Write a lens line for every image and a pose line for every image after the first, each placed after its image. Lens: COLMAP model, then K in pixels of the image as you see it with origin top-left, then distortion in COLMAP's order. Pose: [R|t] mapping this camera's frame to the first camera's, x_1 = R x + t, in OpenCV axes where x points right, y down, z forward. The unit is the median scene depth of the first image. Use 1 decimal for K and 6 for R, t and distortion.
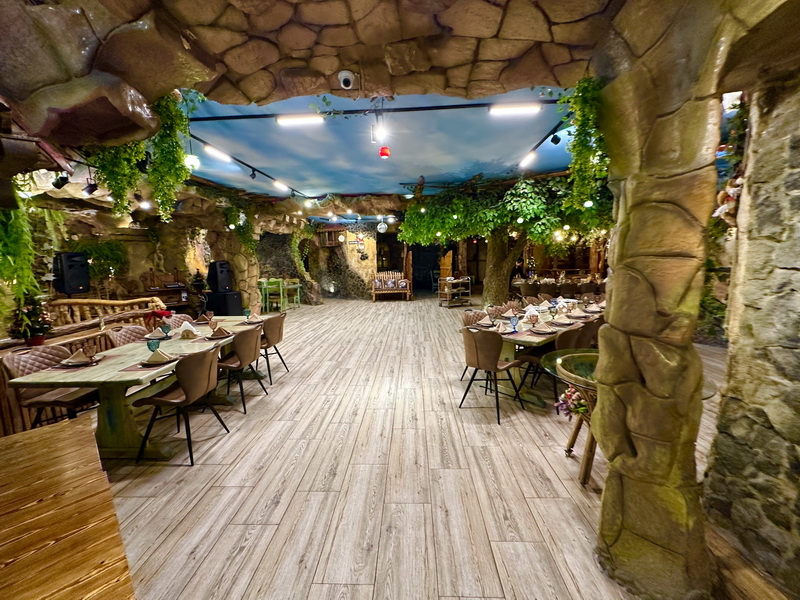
lens RADIAL K [[317.4, 0, 400.0], [0, 317.4, 300.0], [0, 0, 1]] dist [-0.001911, 0.000002]
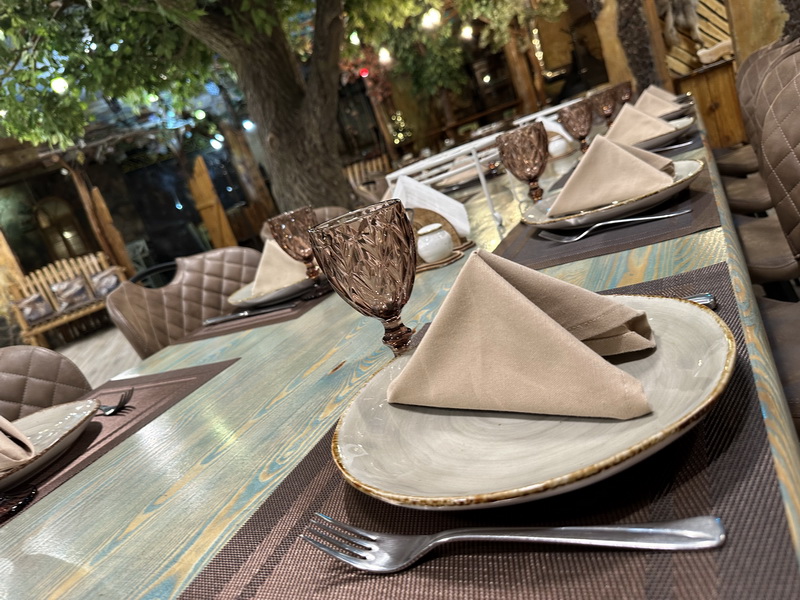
lens RADIAL K [[563.8, 0, 400.0], [0, 563.8, 300.0], [0, 0, 1]] dist [0.057411, -0.076022]
pose [[0.888527, -0.365506, 0.277354, 0.239701], [0.348812, 0.930809, 0.109202, 0.032137], [-0.298078, -0.000284, 0.954542, 0.545774]]
